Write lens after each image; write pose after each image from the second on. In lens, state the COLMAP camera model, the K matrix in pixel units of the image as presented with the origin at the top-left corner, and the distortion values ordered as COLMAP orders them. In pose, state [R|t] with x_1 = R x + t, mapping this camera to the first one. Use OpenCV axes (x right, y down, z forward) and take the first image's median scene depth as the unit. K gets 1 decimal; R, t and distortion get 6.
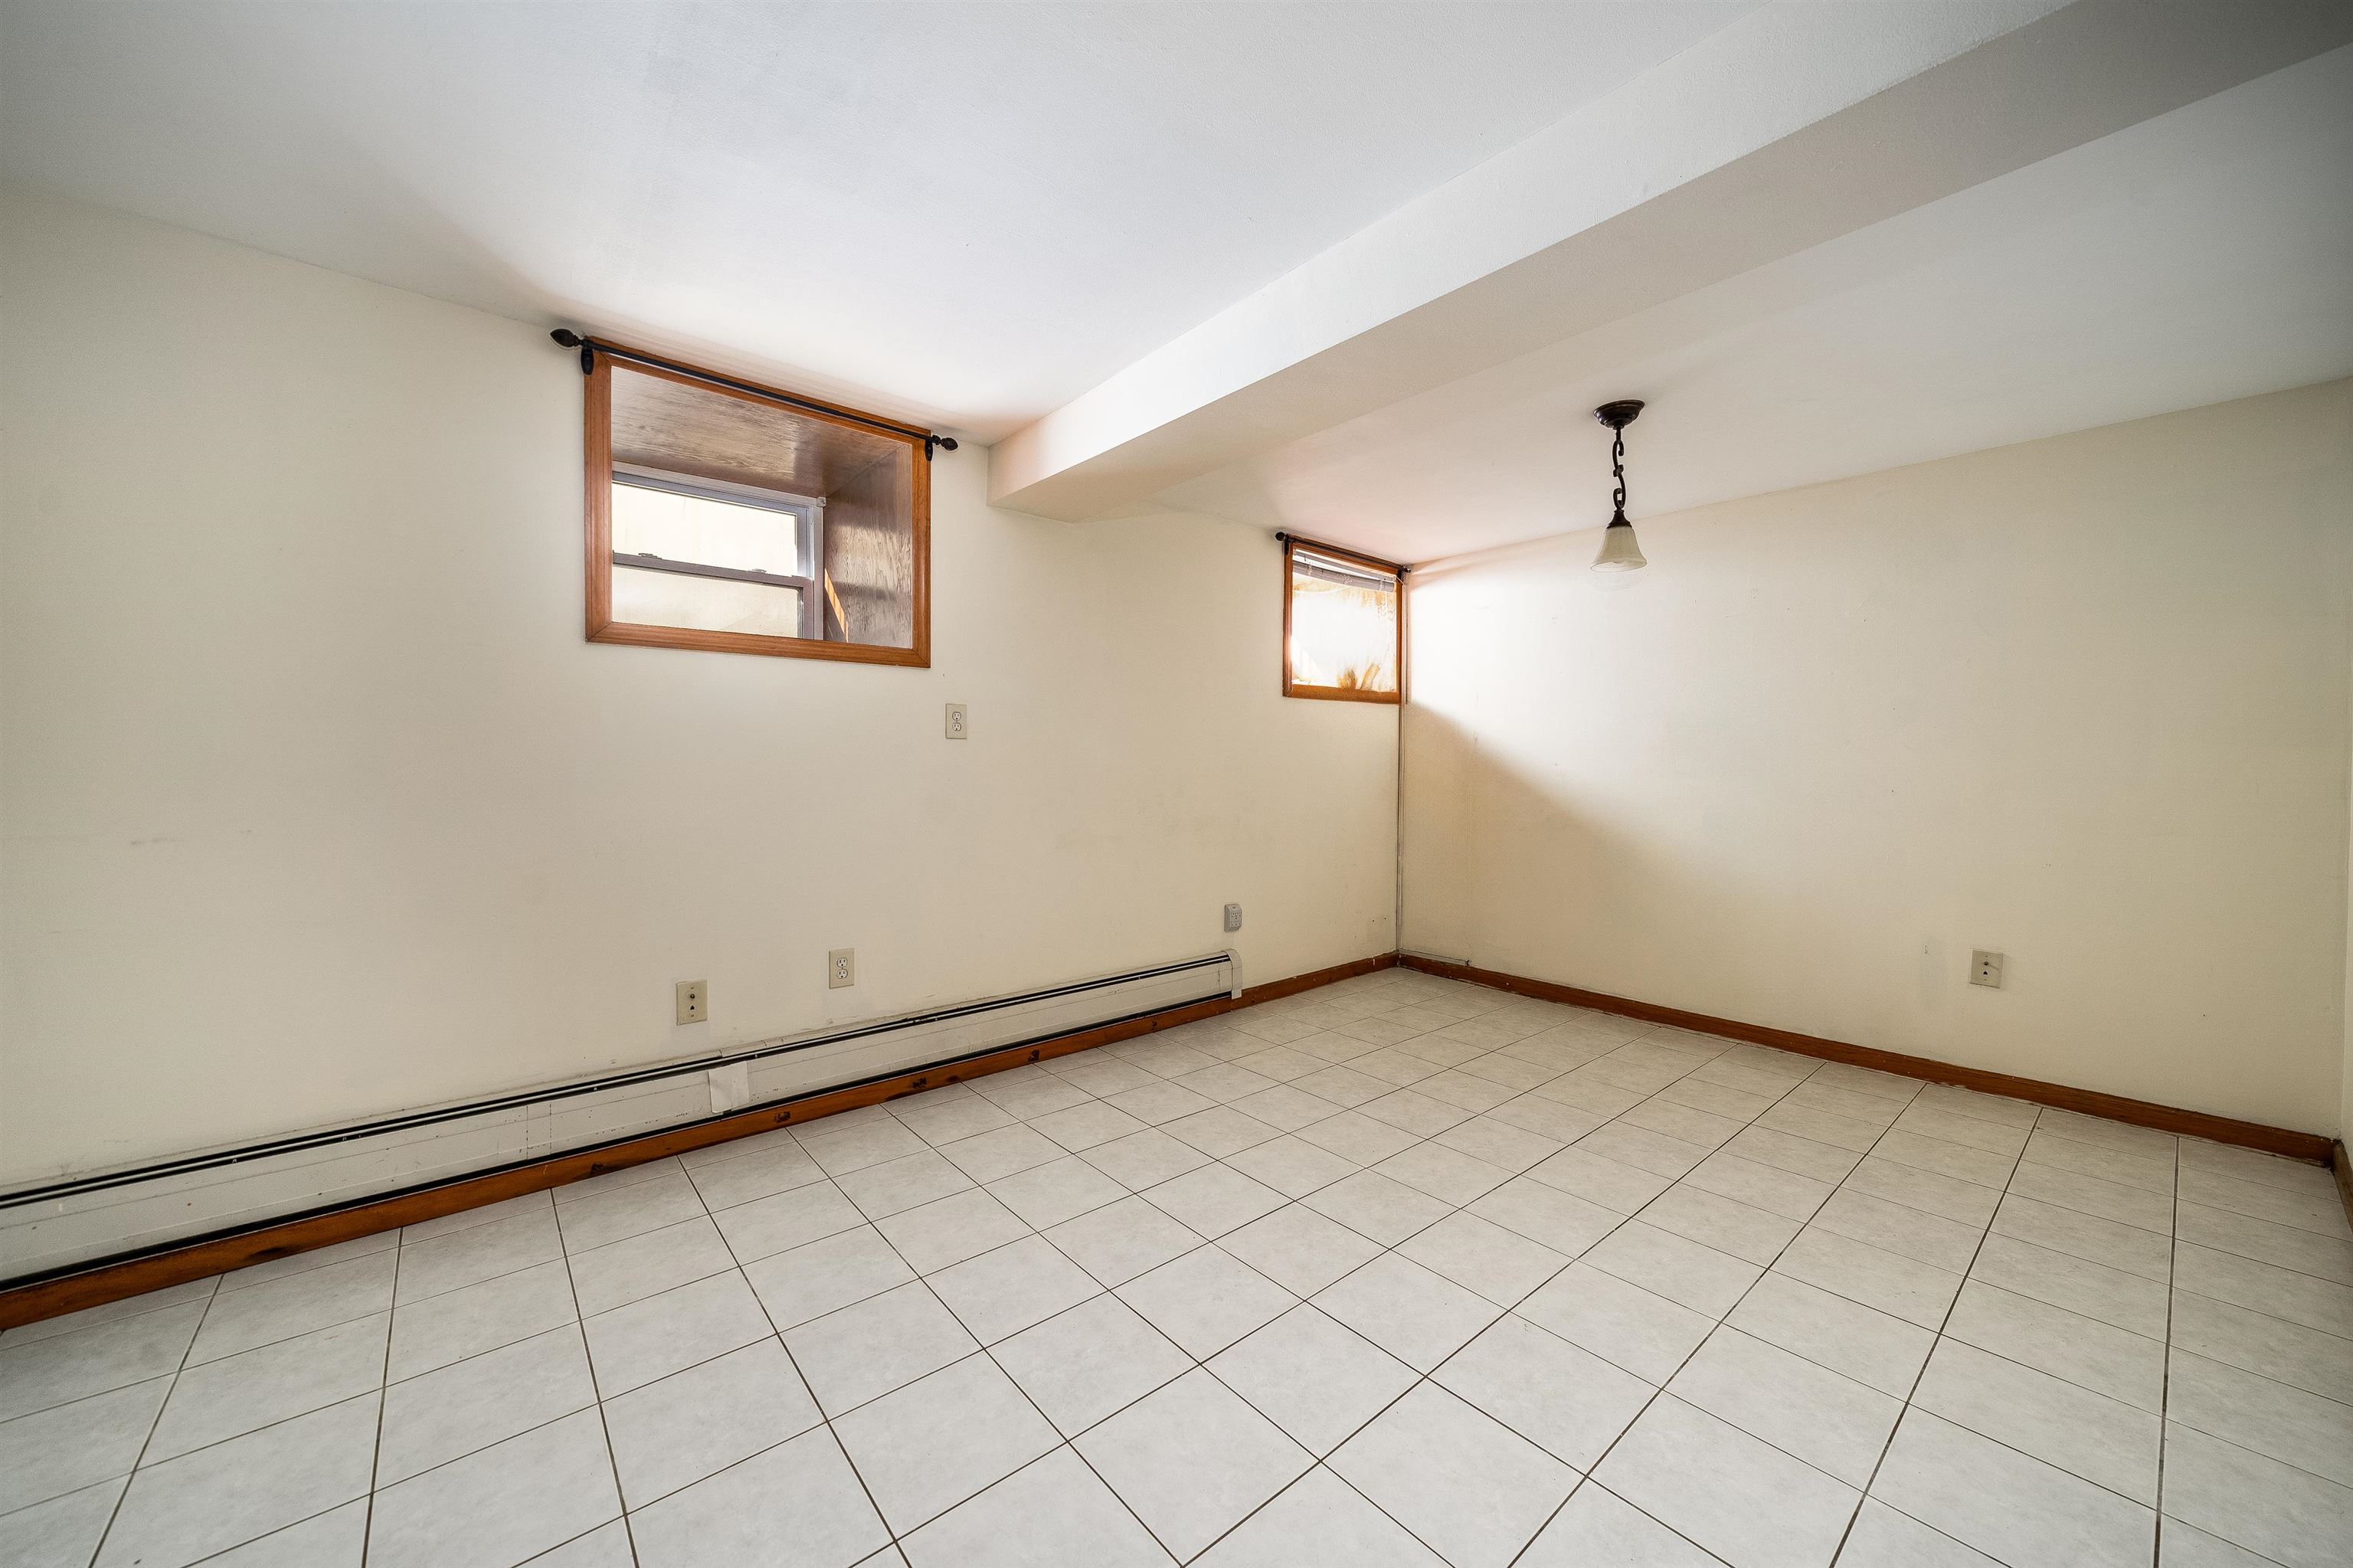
lens RADIAL K [[864.1, 0, 1184.0], [0, 864.1, 781.1], [0, 0, 1]] dist [0.007636, 0.000094]
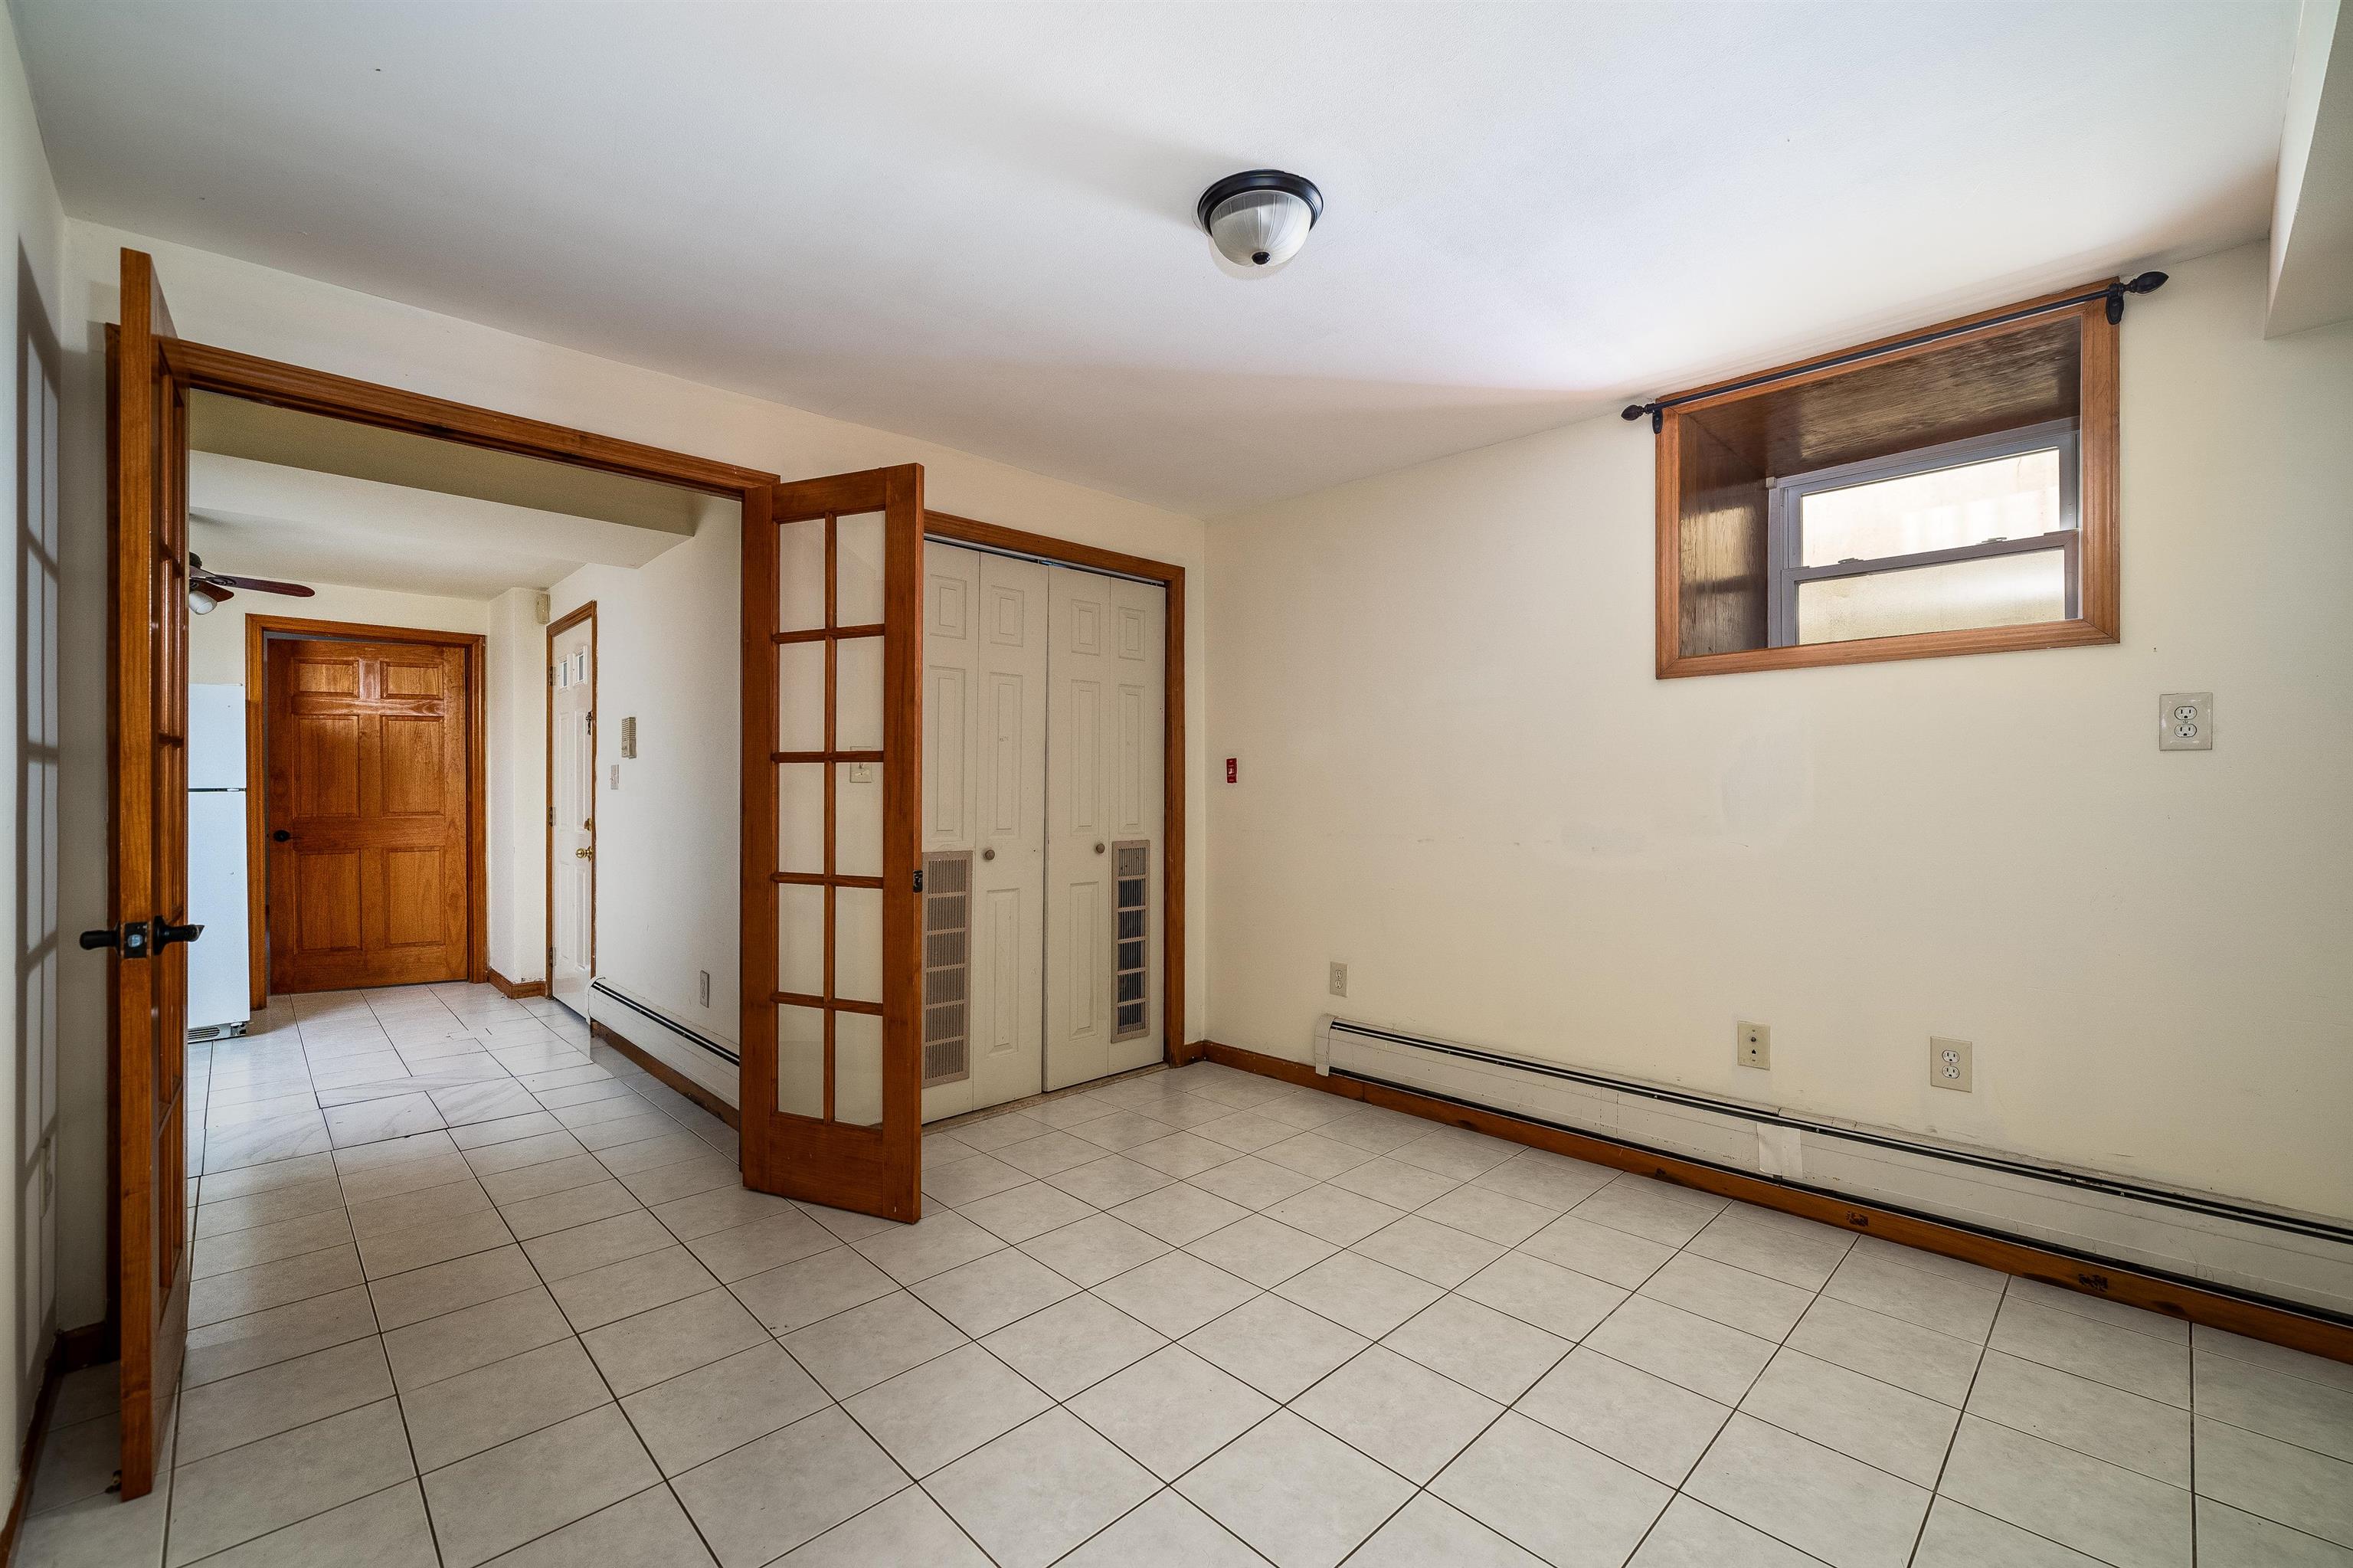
lens RADIAL K [[963.4, 0, 1183.0], [0, 963.4, 786.5], [0, 0, 1]] dist [-0.010763, 0.000097]
pose [[0.070959, -0.001135, -0.997479, 0.405226], [-0.011826, 0.999928, -0.001979, -0.016423], [0.997409, 0.011936, 0.070941, 0.288157]]
